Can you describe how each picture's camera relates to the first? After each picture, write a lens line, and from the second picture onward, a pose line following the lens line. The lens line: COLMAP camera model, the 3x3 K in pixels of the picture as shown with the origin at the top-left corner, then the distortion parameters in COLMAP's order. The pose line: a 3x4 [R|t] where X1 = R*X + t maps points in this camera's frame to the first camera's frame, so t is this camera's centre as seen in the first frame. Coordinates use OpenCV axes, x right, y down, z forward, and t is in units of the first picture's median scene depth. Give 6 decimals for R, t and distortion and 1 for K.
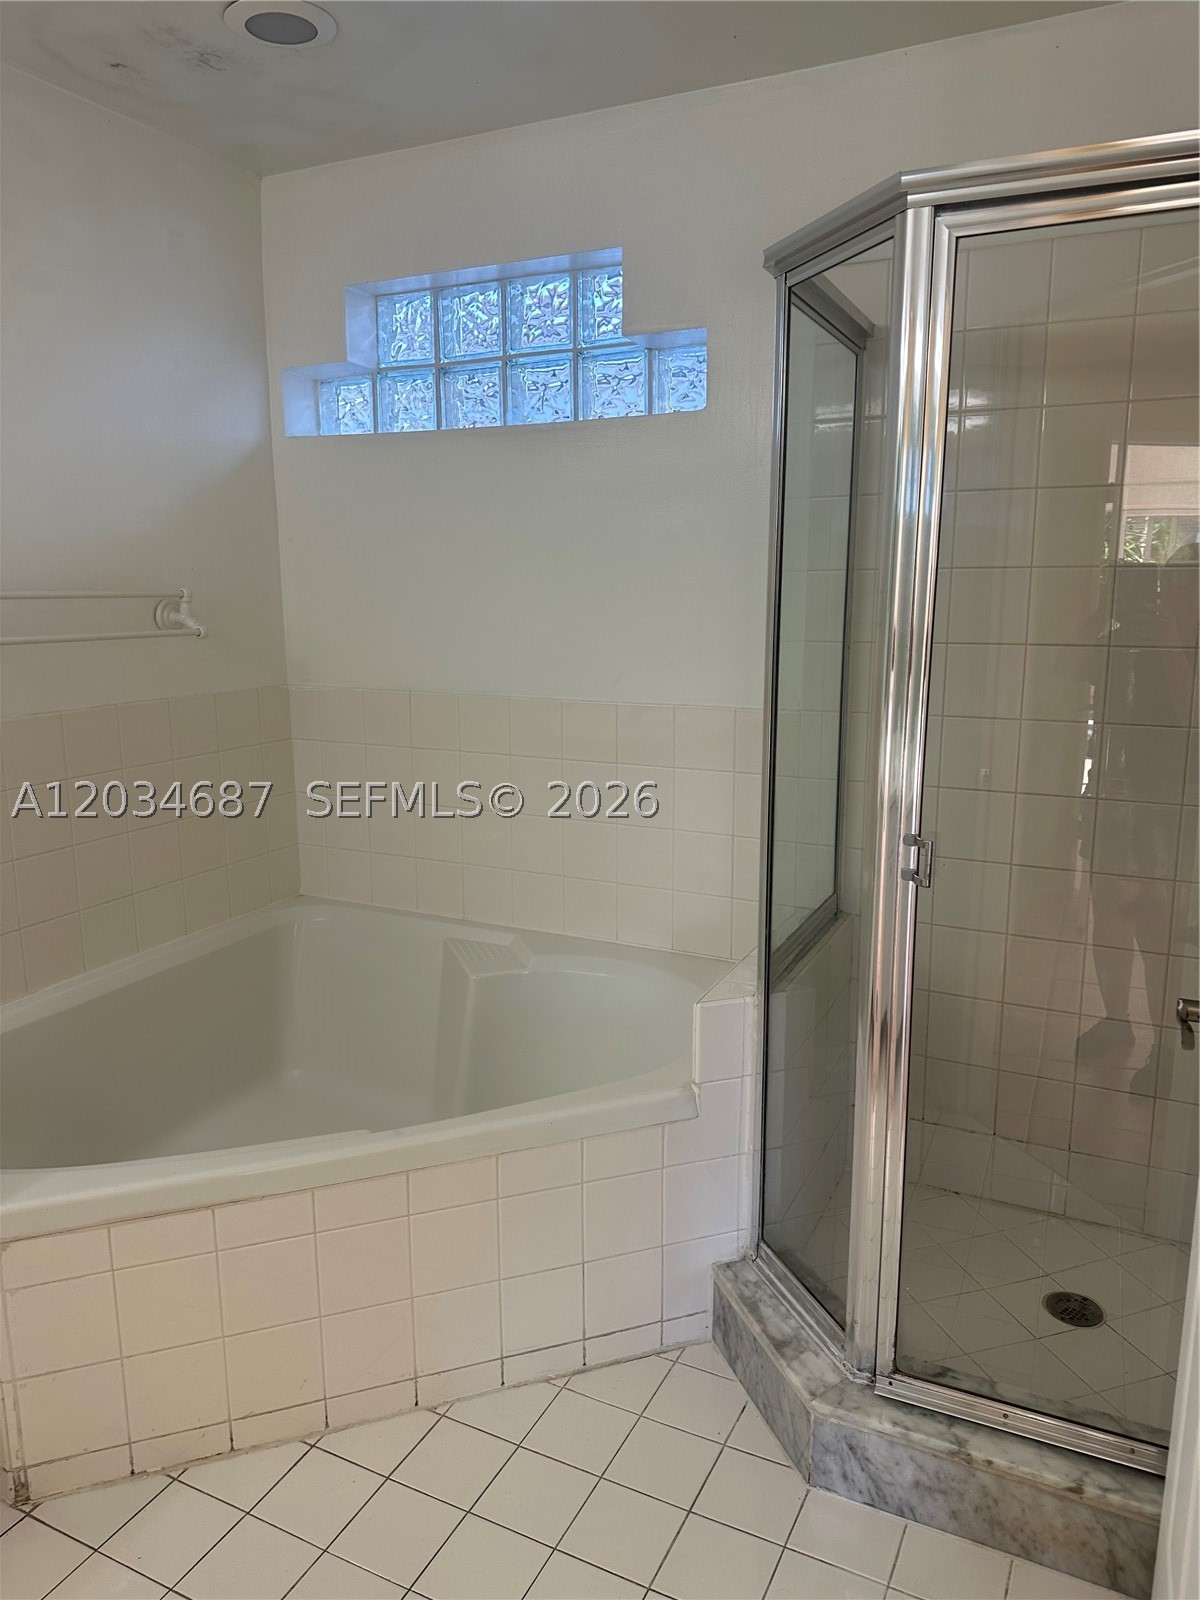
lens RADIAL K [[1132.1, 0, 599.9], [0, 1132.1, 802.3], [0, 0, 1]] dist [0.016579, -0.017949]
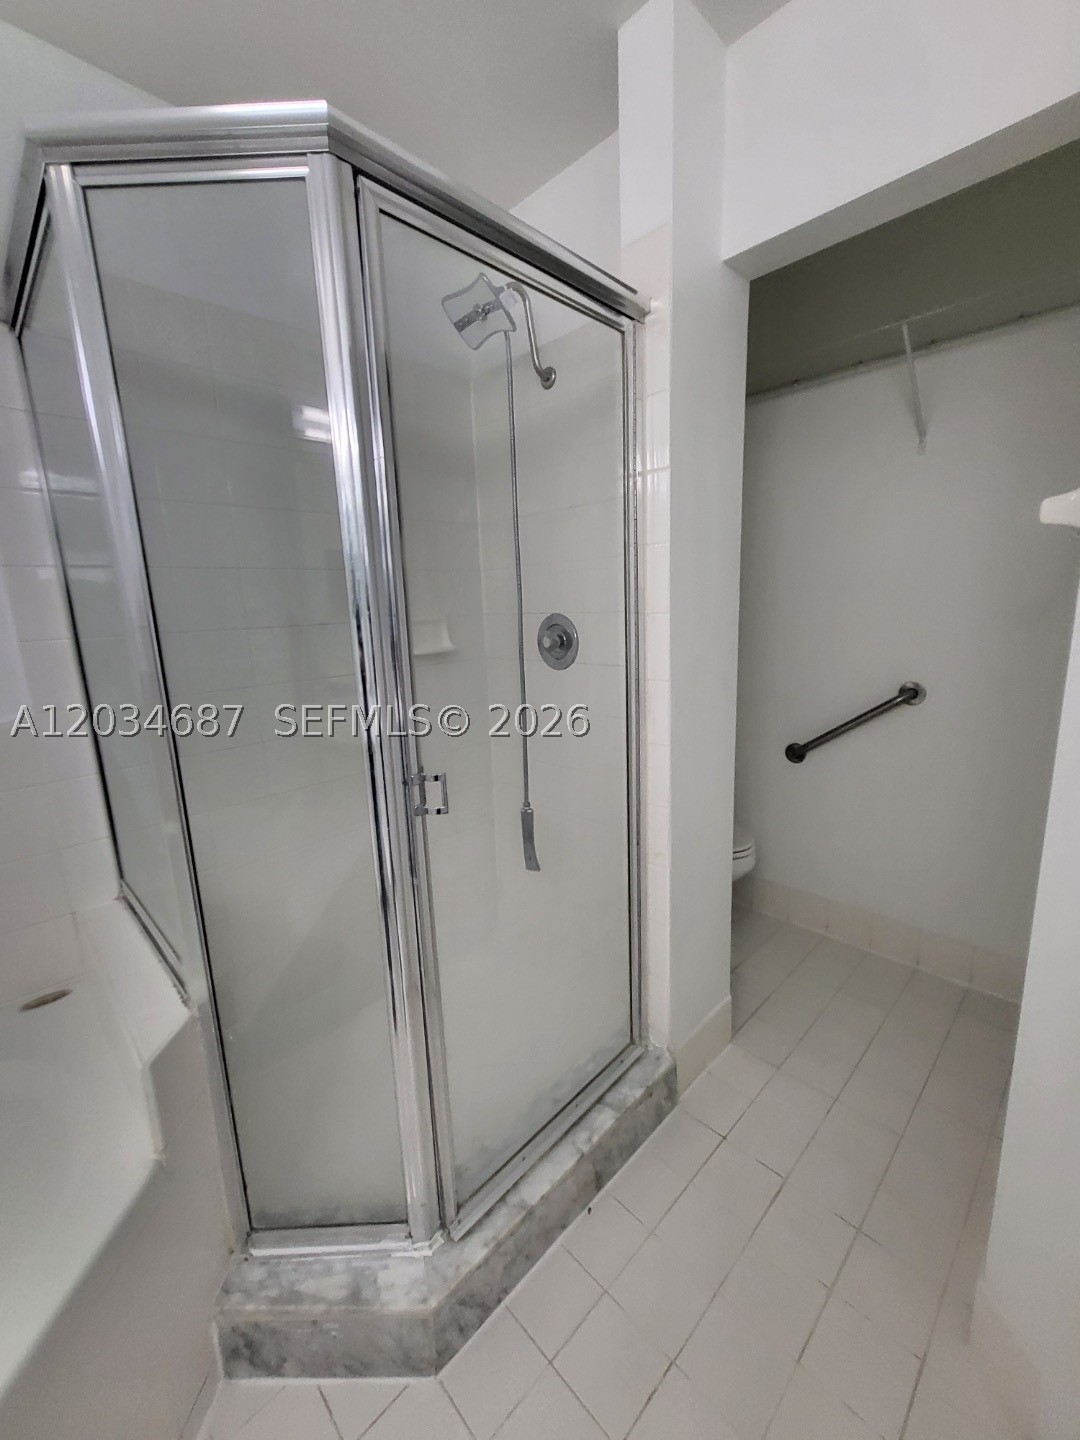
lens RADIAL K [[580.8, 0, 539.9], [0, 580.8, 718.6], [0, 0, 1]] dist [-0.003395, 0.000282]
pose [[0.326006, -0.189588, 0.926162, -0.171705], [0.212130, 0.969373, 0.123765, -0.055983], [-0.921261, 0.156119, 0.356238, 0.587055]]
